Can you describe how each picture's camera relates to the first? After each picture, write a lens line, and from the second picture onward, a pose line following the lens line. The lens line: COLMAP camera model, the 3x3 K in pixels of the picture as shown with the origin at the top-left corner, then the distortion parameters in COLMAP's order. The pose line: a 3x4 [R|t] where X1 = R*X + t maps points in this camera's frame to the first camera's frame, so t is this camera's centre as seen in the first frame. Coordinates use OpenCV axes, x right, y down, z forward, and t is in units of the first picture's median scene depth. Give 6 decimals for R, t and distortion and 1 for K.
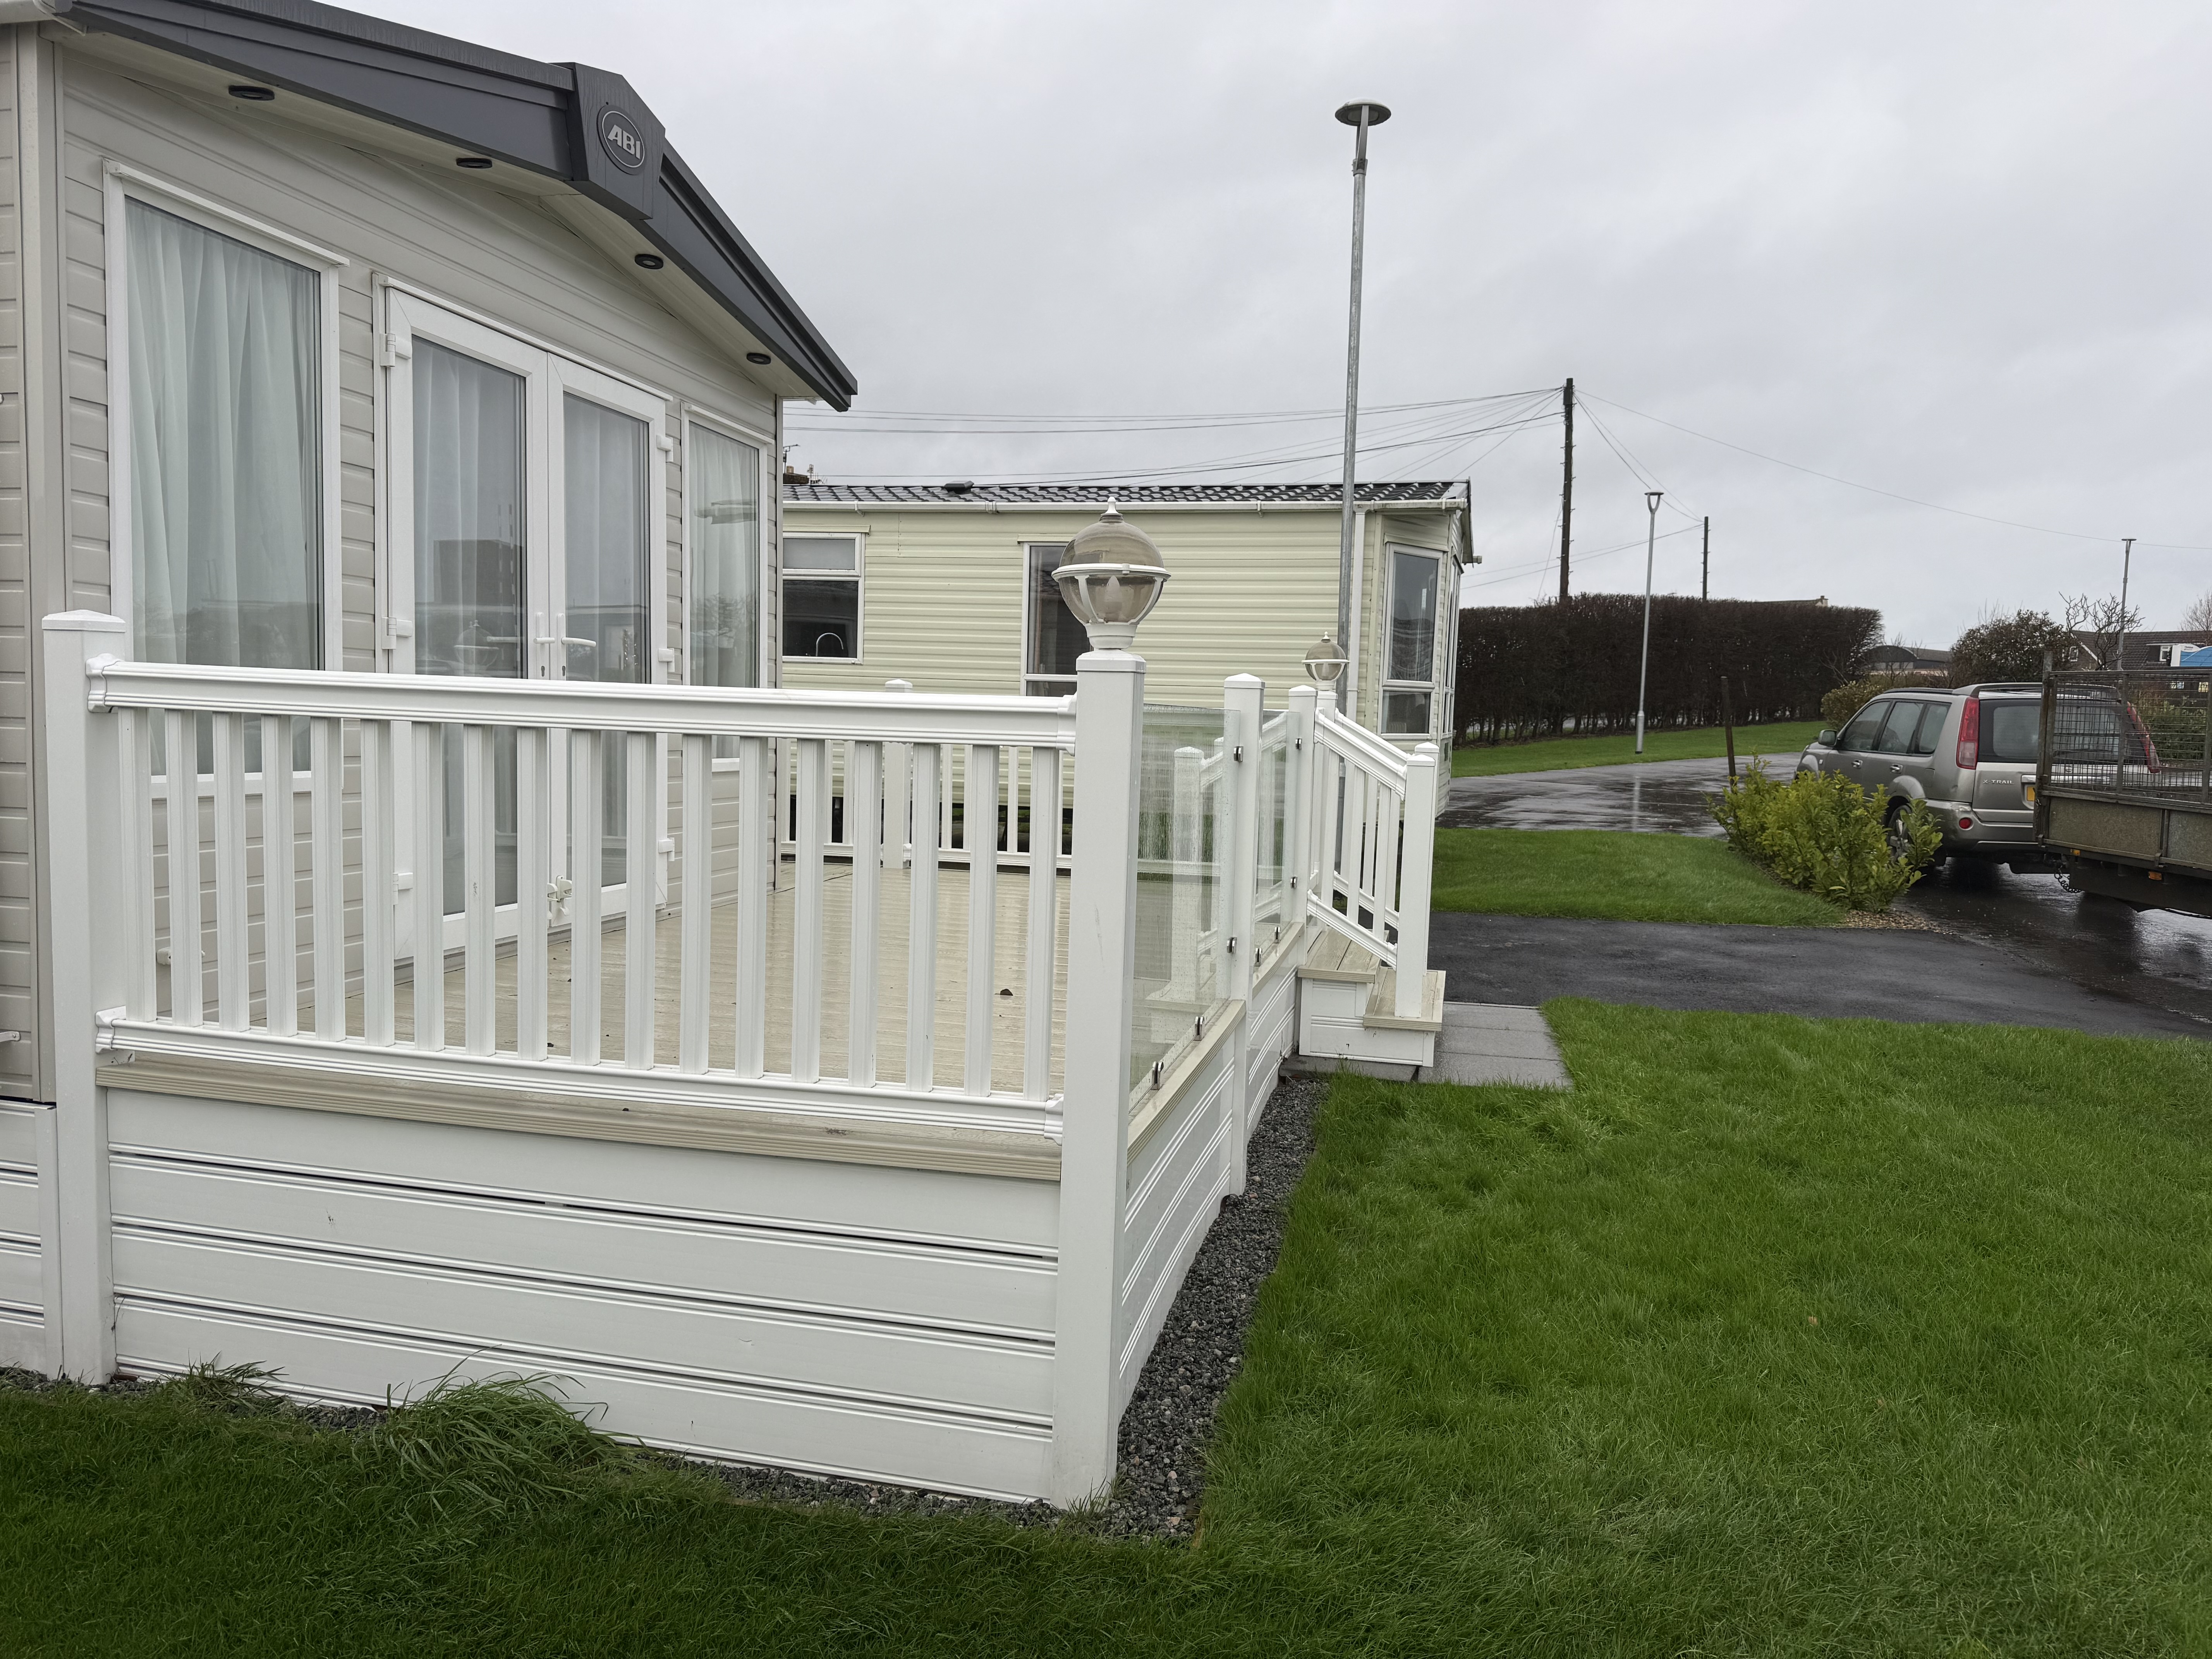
lens RADIAL K [[1565.6, 0, 1106.0], [0, 1565.6, 829.5], [0, 0, 1]] dist [0.158980, -0.241597]
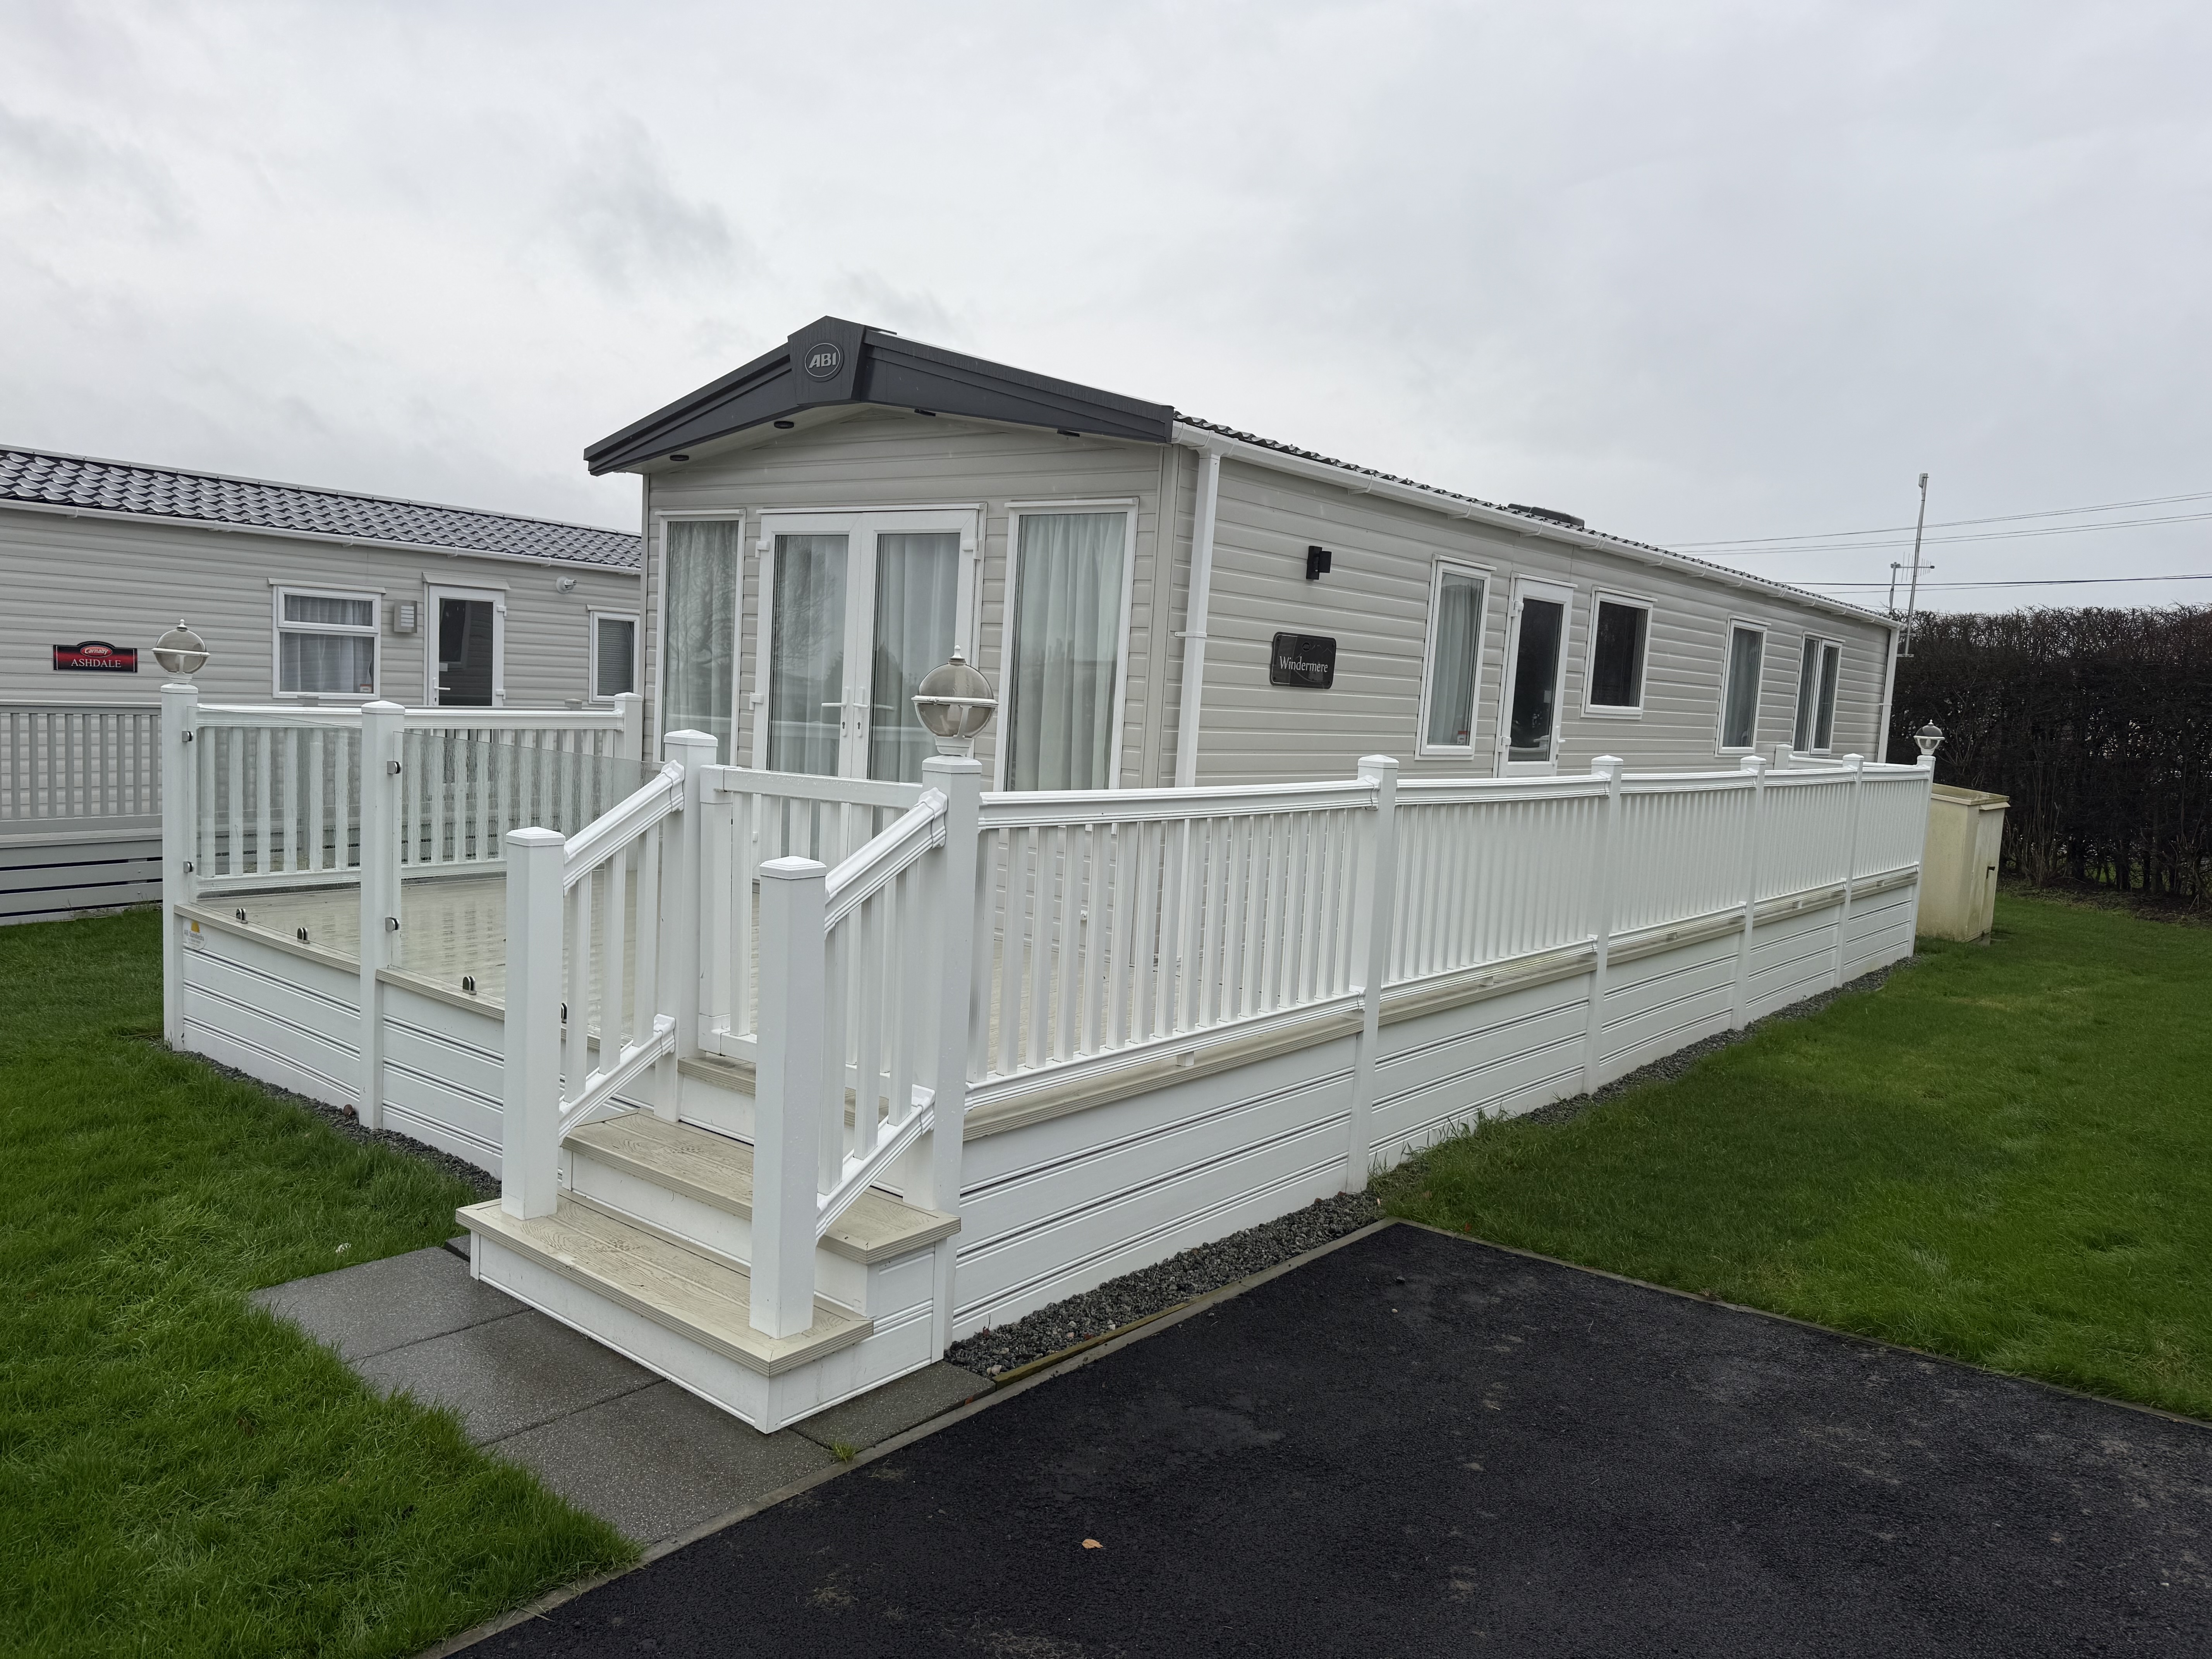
lens RADIAL K [[1565.6, 0, 1106.0], [0, 1565.6, 829.5], [0, 0, 1]] dist [0.158980, -0.241597]
pose [[-0.431693, 0.030767, -0.901496, 0.784407], [-0.131265, 0.986636, 0.096530, -0.160955], [0.892418, 0.160006, -0.421885, 1.664343]]
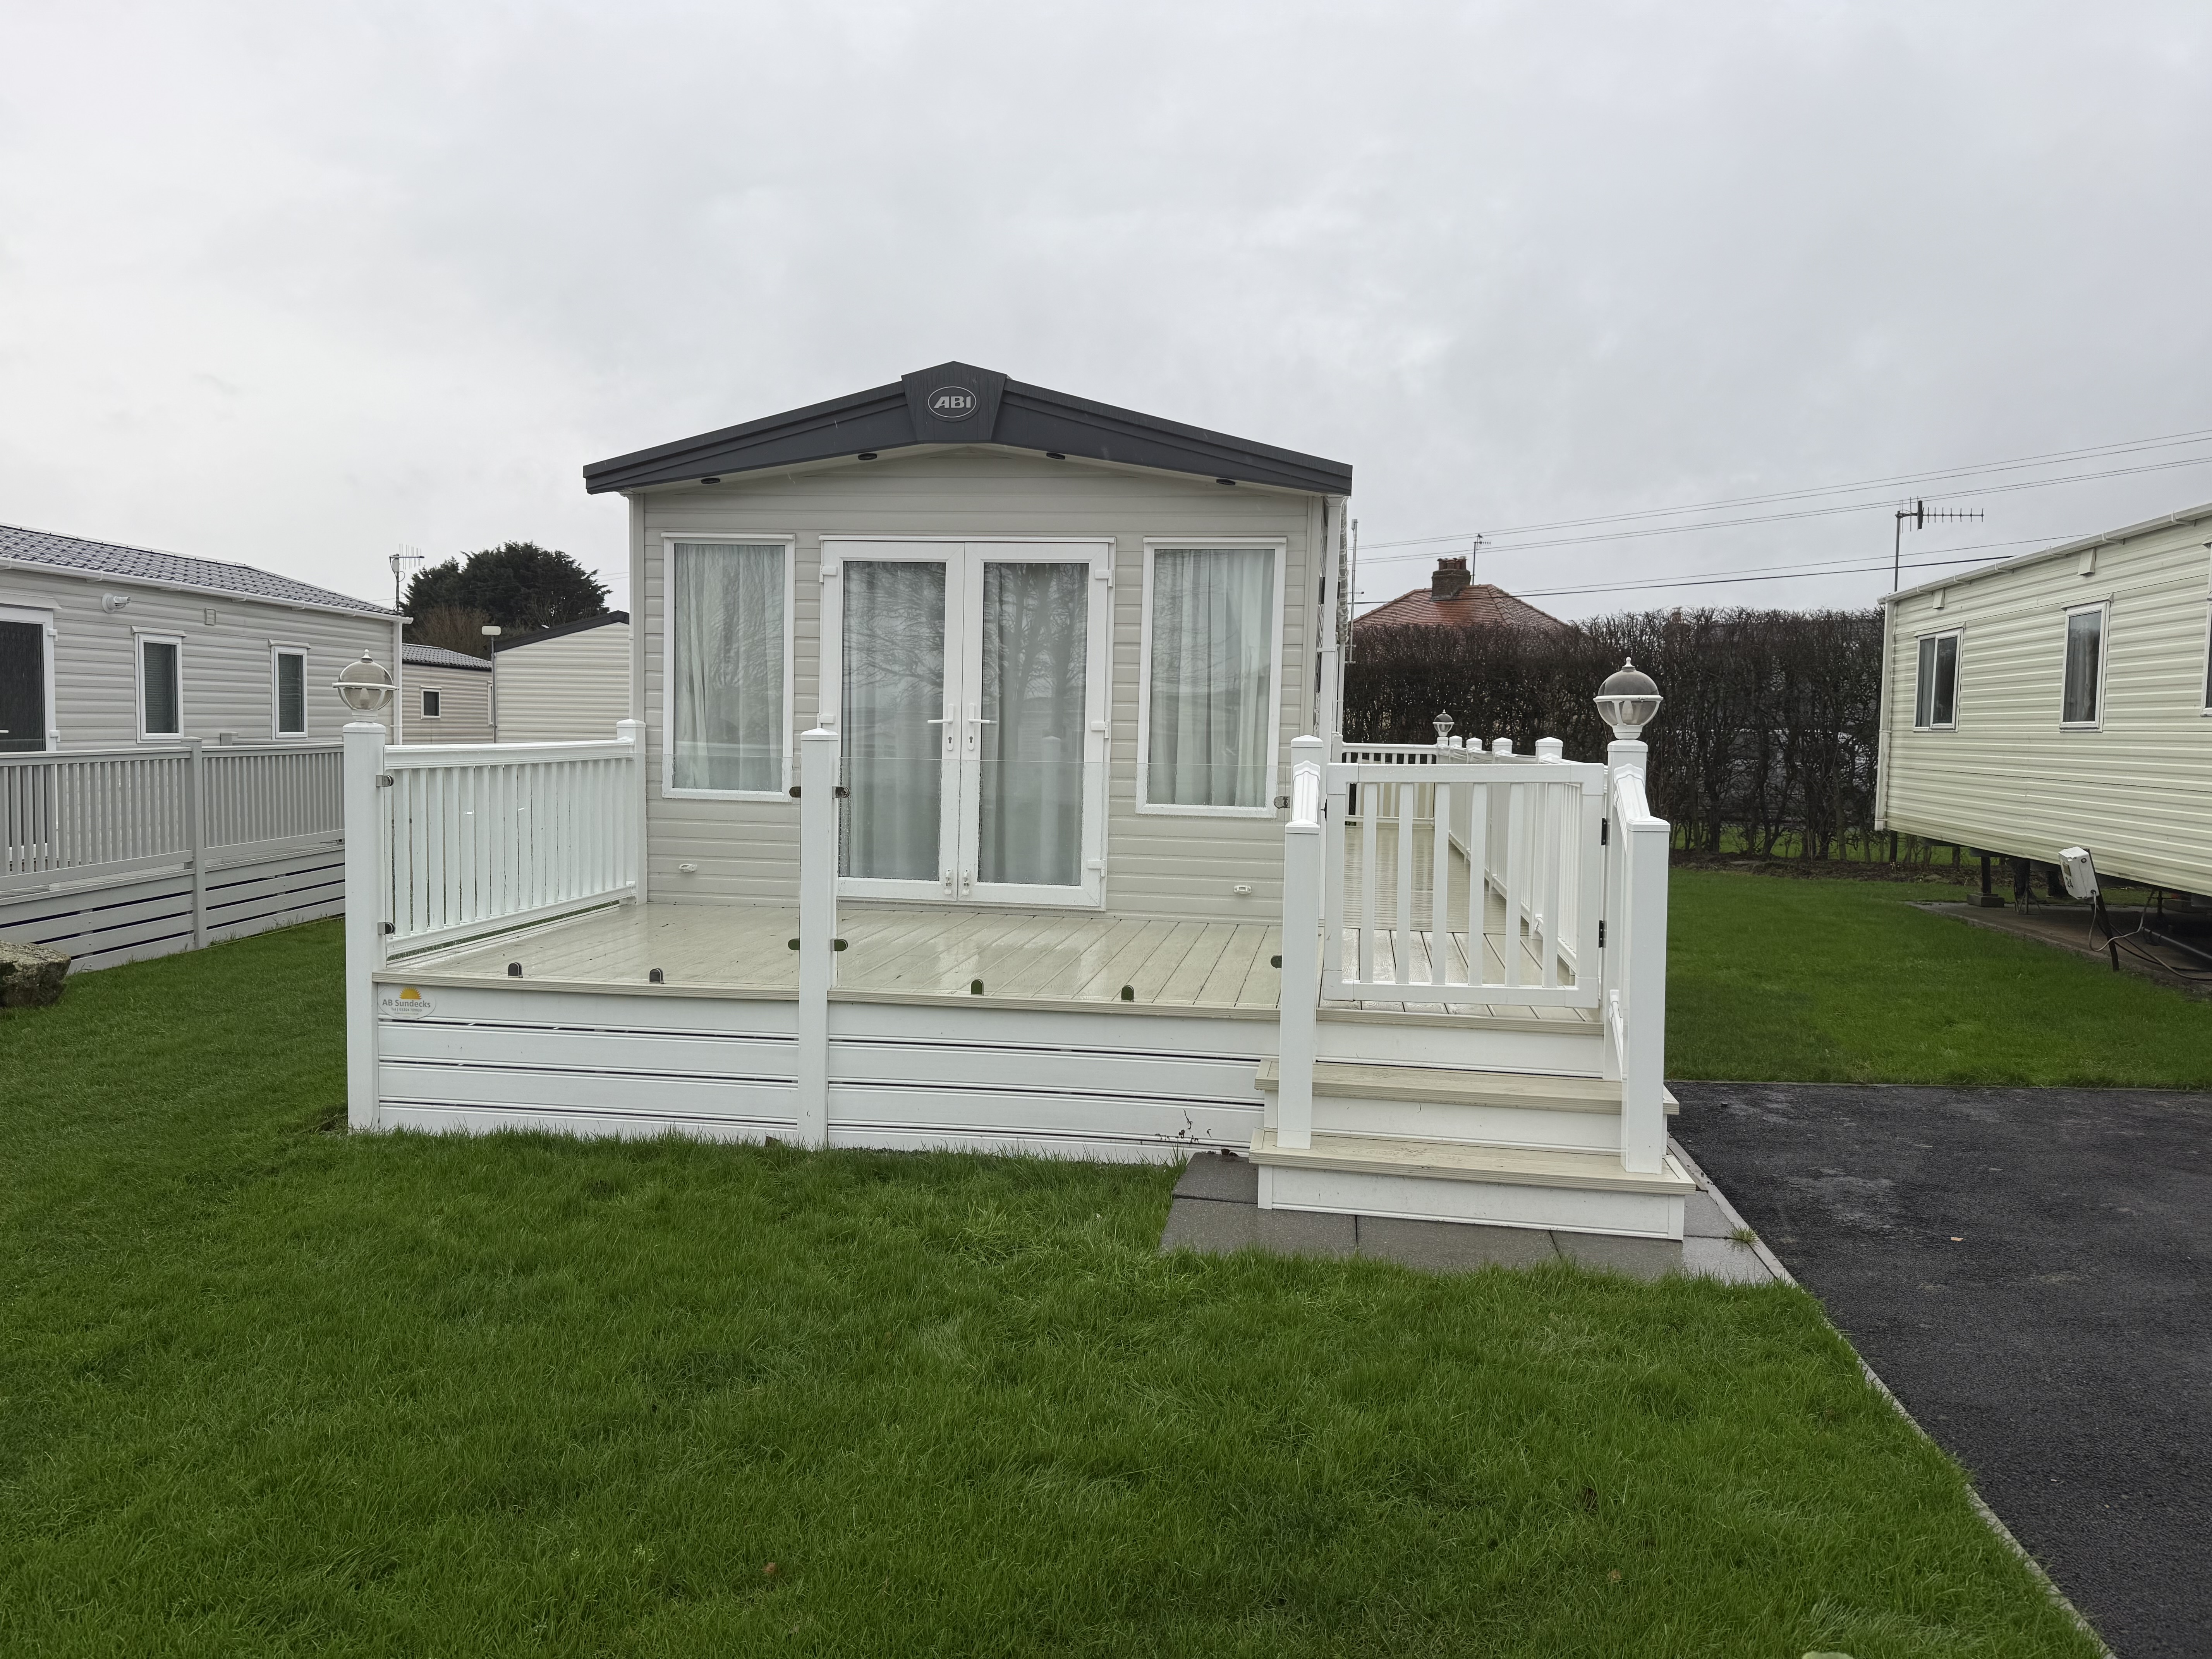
lens RADIAL K [[1565.6, 0, 1106.0], [0, 1565.6, 829.5], [0, 0, 1]] dist [0.158980, -0.241597]
pose [[0.081798, 0.037956, -0.995926, 1.104598], [-0.086469, 0.995777, 0.030848, -0.066500], [0.992891, 0.083593, 0.084735, 0.920933]]
